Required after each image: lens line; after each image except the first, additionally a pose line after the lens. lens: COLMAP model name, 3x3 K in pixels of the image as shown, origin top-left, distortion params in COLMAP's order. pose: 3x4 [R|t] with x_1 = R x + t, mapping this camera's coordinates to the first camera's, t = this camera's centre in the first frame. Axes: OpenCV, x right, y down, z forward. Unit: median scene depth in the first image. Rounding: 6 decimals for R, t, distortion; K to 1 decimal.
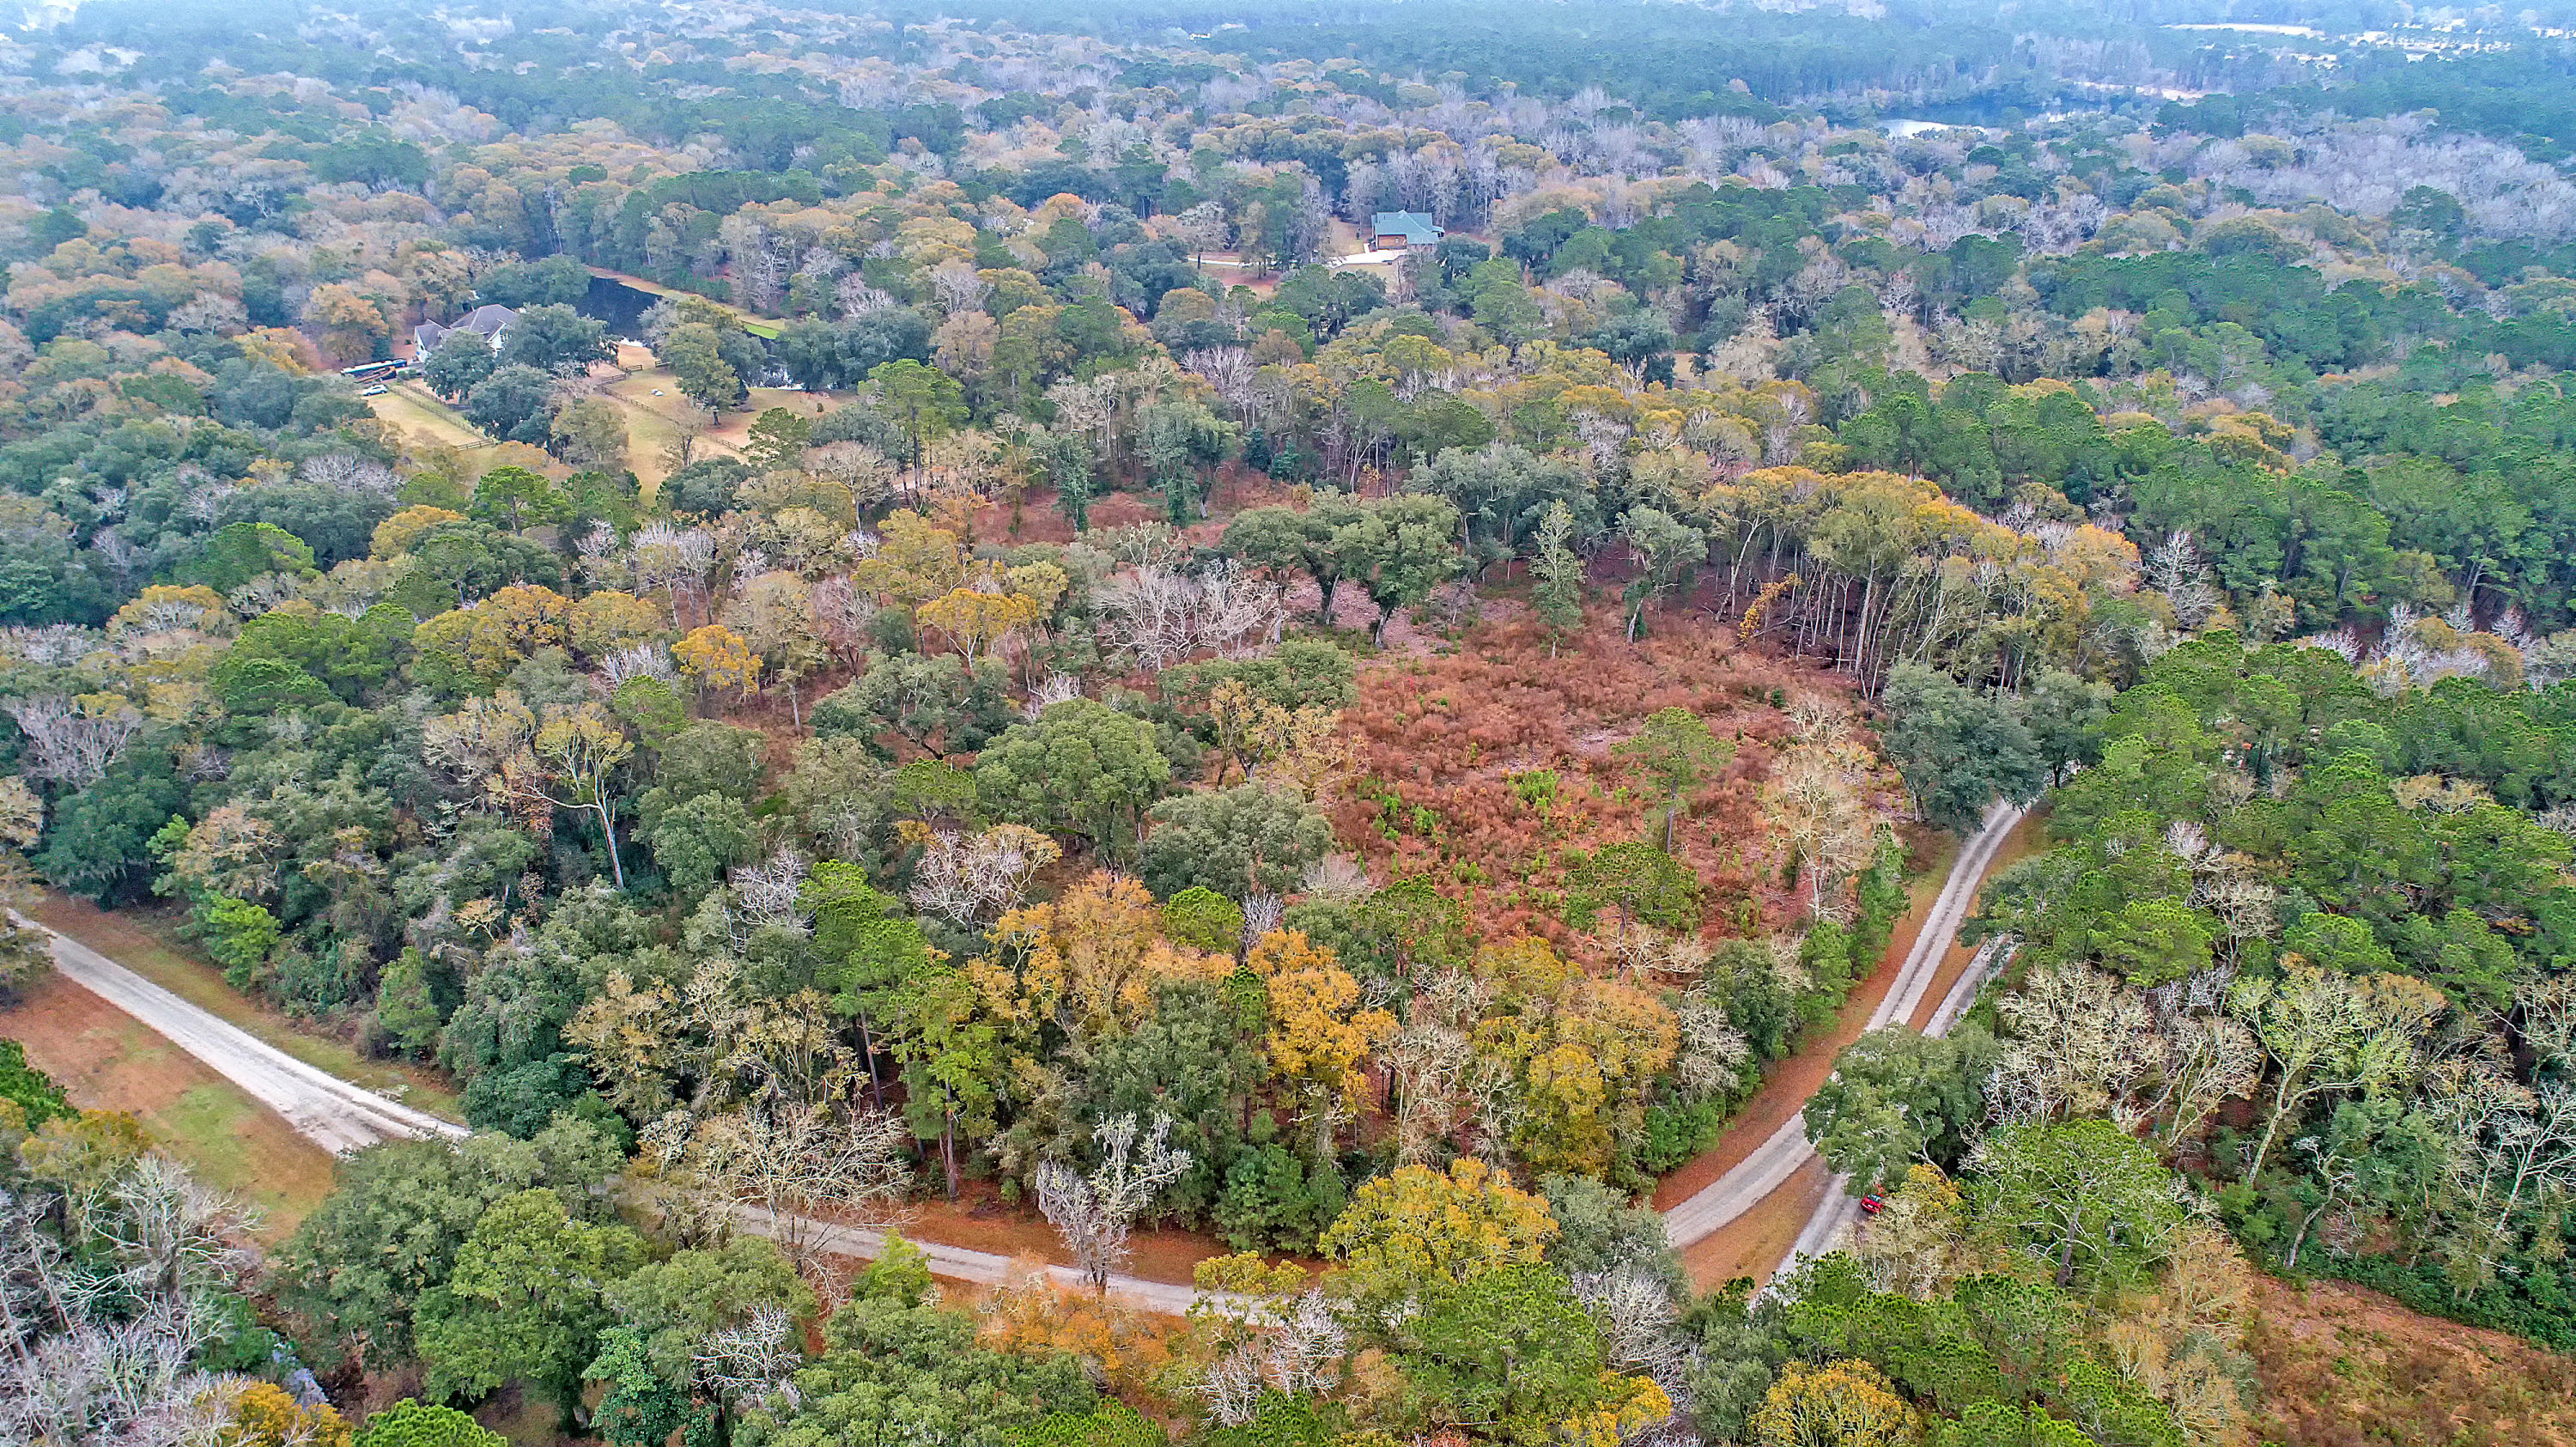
lens RADIAL K [[1728.8, 0, 1287.5], [0, 1728.8, 722.8], [0, 0, 1]] dist [-0.018273, 0.005896]
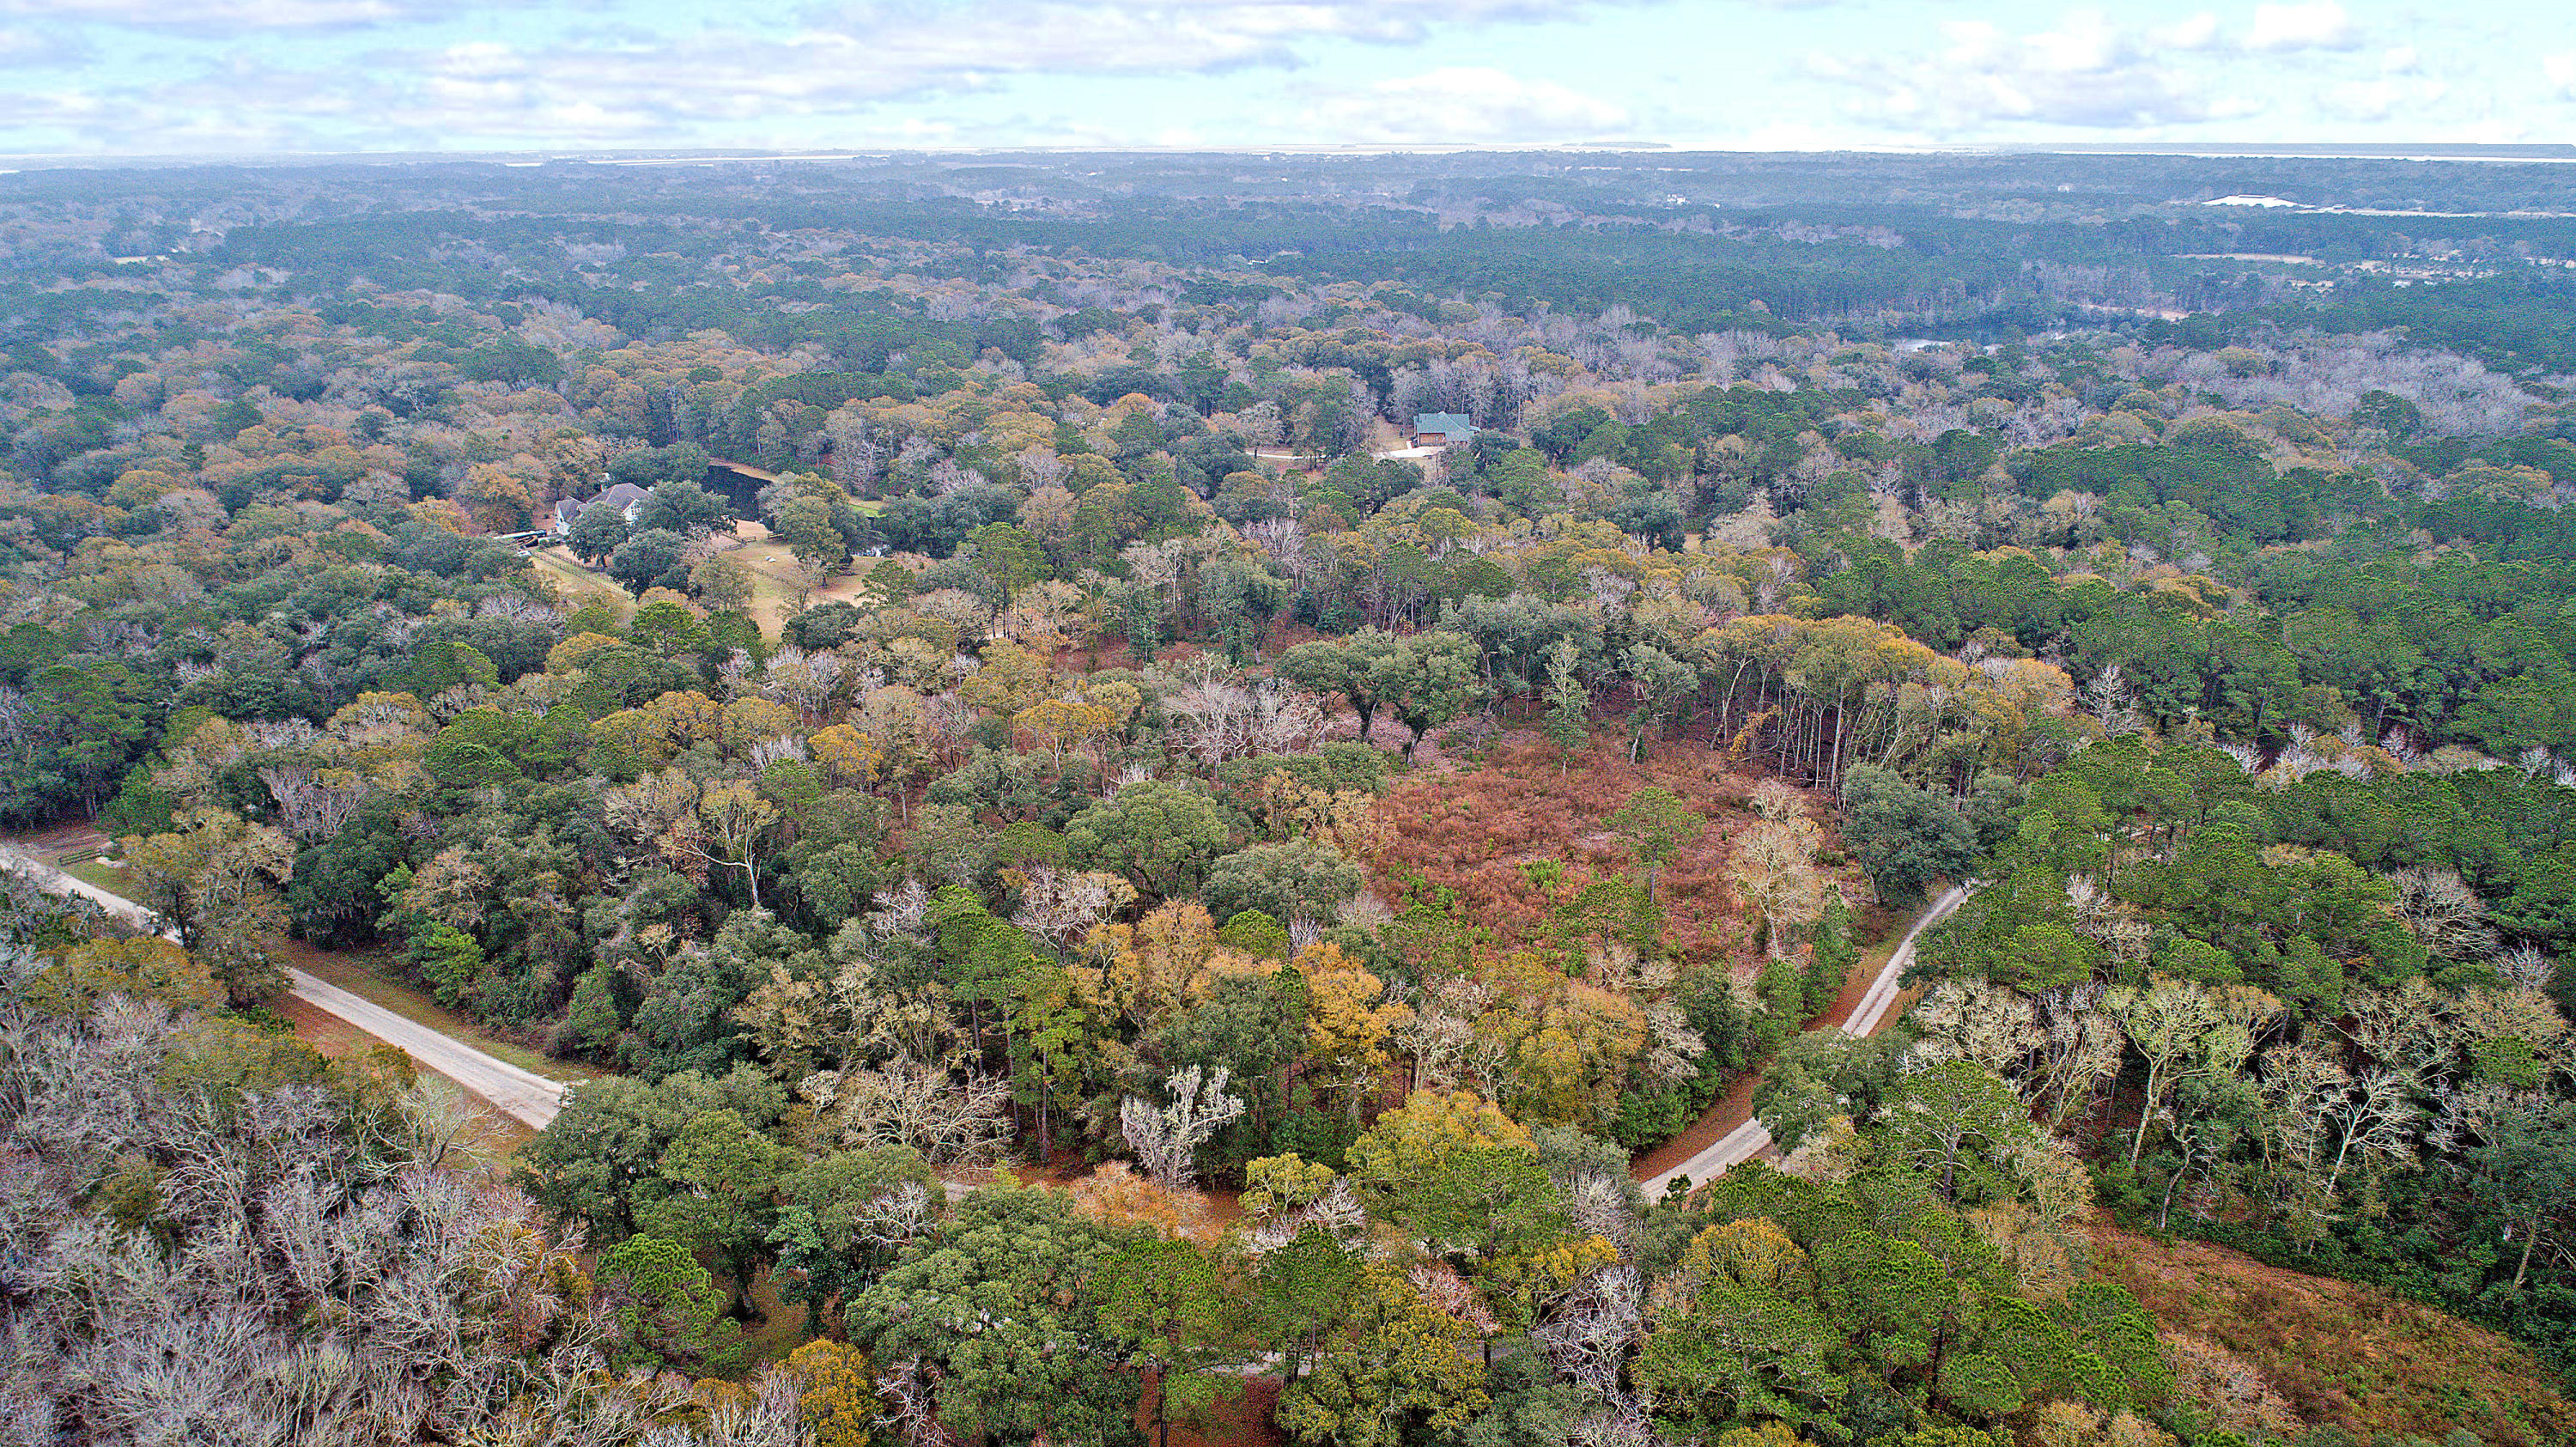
lens RADIAL K [[1728.8, 0, 1286.0], [0, 1728.8, 721.9], [0, 0, 1]] dist [-0.018273, 0.005896]
pose [[0.999514, 0.010780, -0.029234, 0.004244], [-0.014237, 0.992578, -0.120770, 0.073446], [0.027715, 0.121128, 0.992250, -0.149607]]
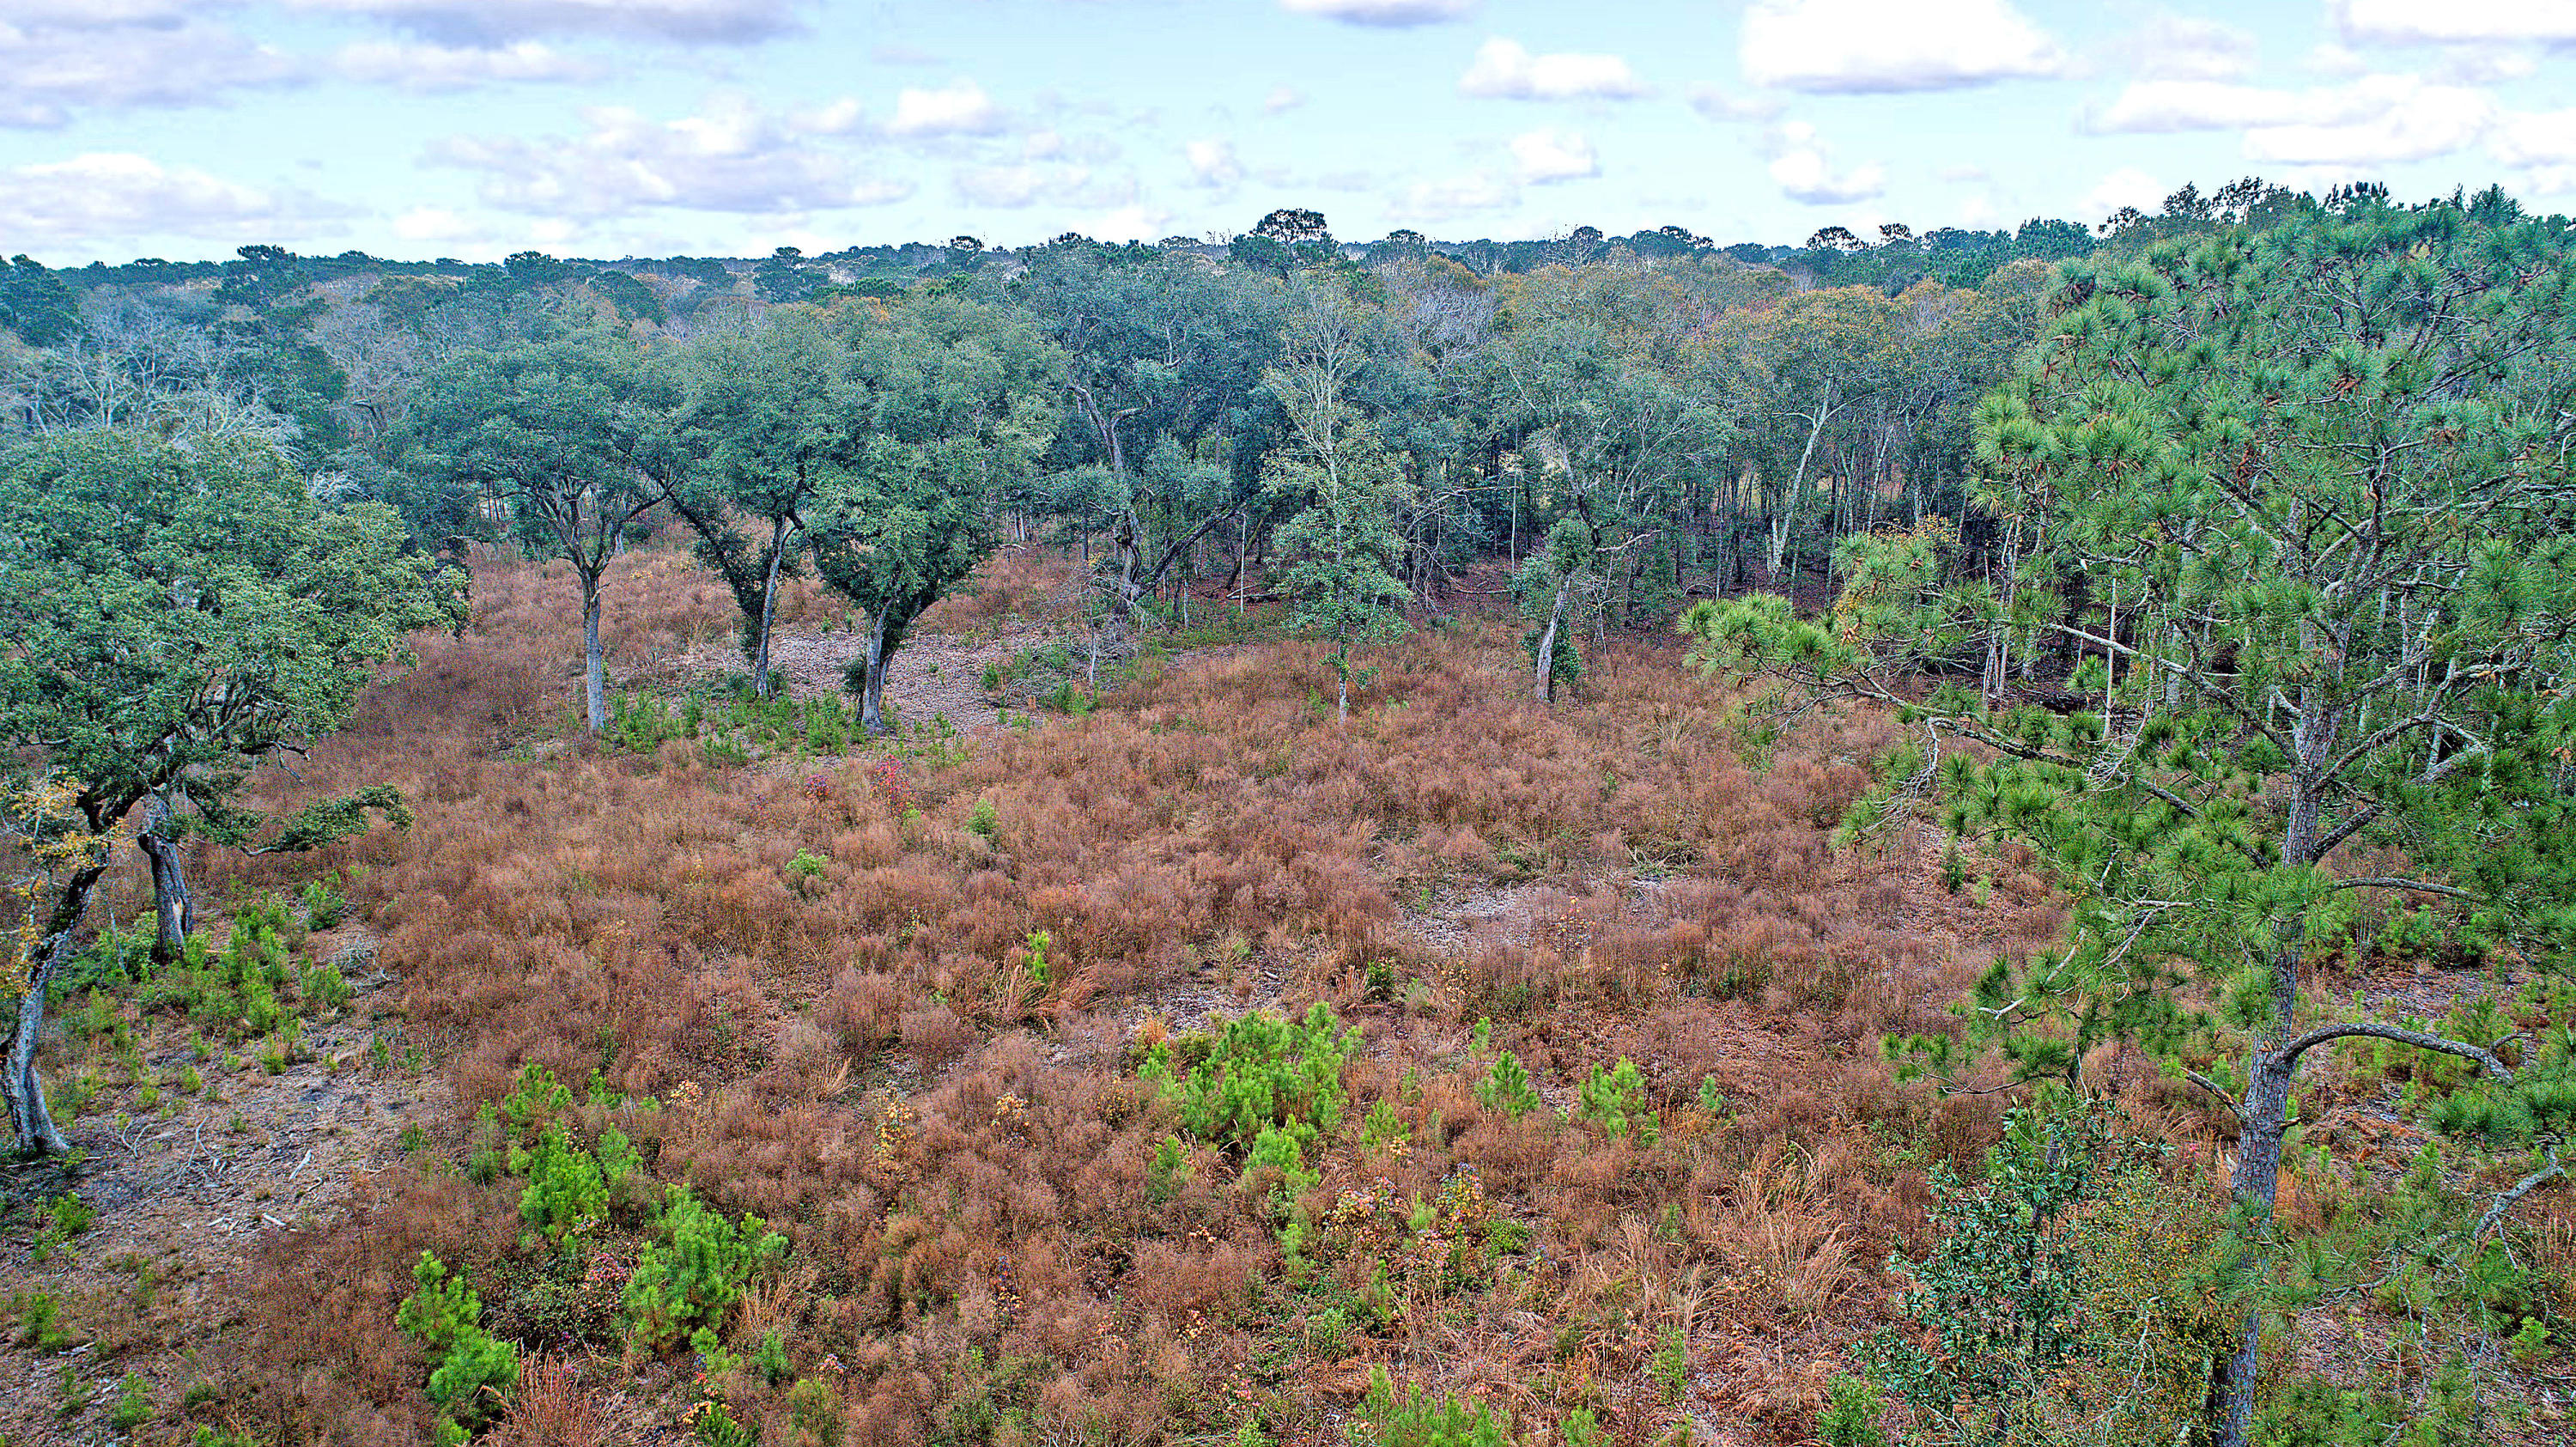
lens RADIAL K [[1728.8, 0, 1285.1], [0, 1728.8, 720.3], [0, 0, 1]] dist [-0.018273, 0.005896]
pose [[0.995164, -0.029848, 0.093587, 0.118089], [0.047558, 0.980017, -0.193146, 0.031980], [-0.085951, 0.196663, 0.976696, 0.707266]]
